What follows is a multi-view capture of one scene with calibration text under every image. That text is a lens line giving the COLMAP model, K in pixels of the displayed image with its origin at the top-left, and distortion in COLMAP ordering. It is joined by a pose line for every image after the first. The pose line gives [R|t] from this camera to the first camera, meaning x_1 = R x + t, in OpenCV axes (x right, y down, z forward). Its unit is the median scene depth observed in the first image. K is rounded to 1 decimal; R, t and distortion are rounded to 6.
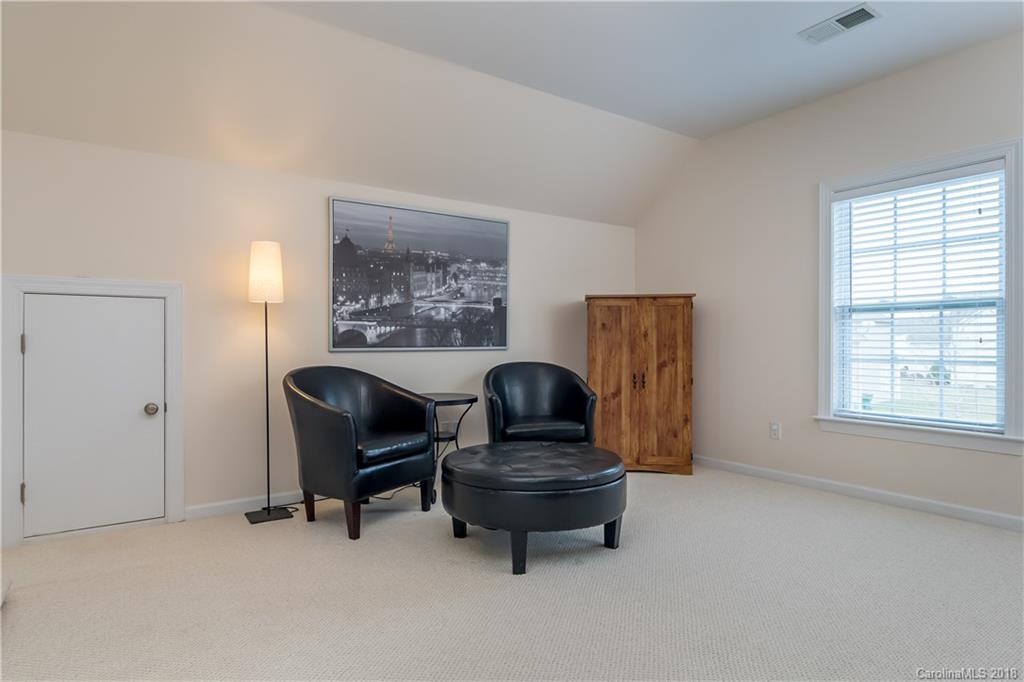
lens RADIAL K [[568.0, 0, 512.0], [0, 568.0, 341.0], [0, 0, 1]] dist [-0.001906, 0.000003]
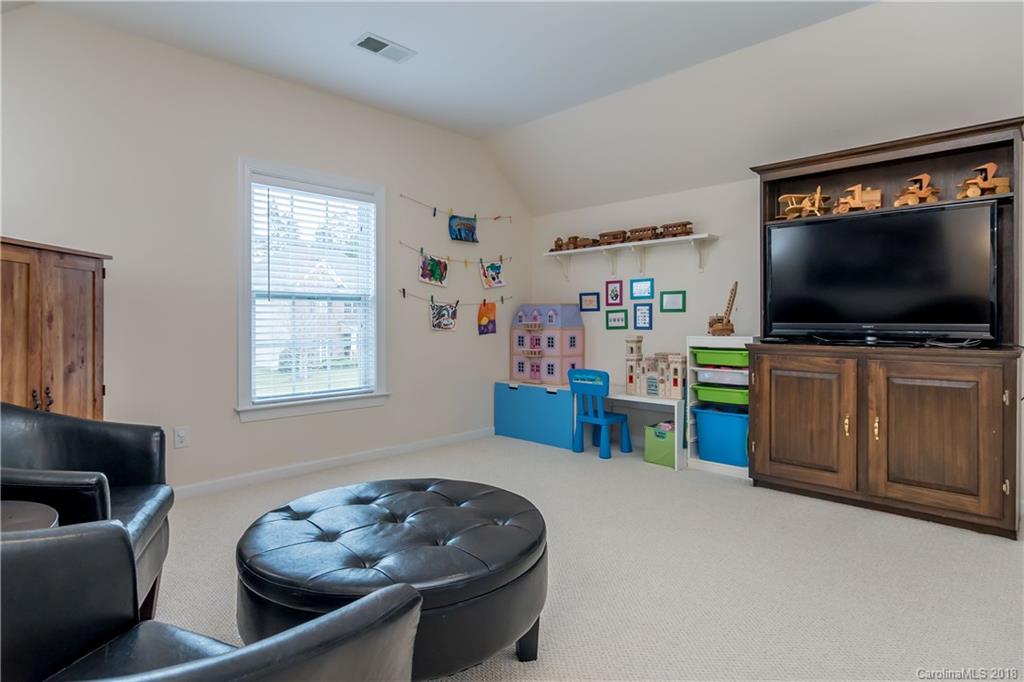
lens RADIAL K [[560.8, 0, 512.0], [0, 560.8, 341.0], [0, 0, 1]] dist [-0.000288, 0.000360]
pose [[-0.199795, -0.032467, 0.979300, -0.467450], [-0.001278, 0.999459, 0.032874, -0.008287], [-0.979837, 0.005317, -0.199729, 0.780715]]
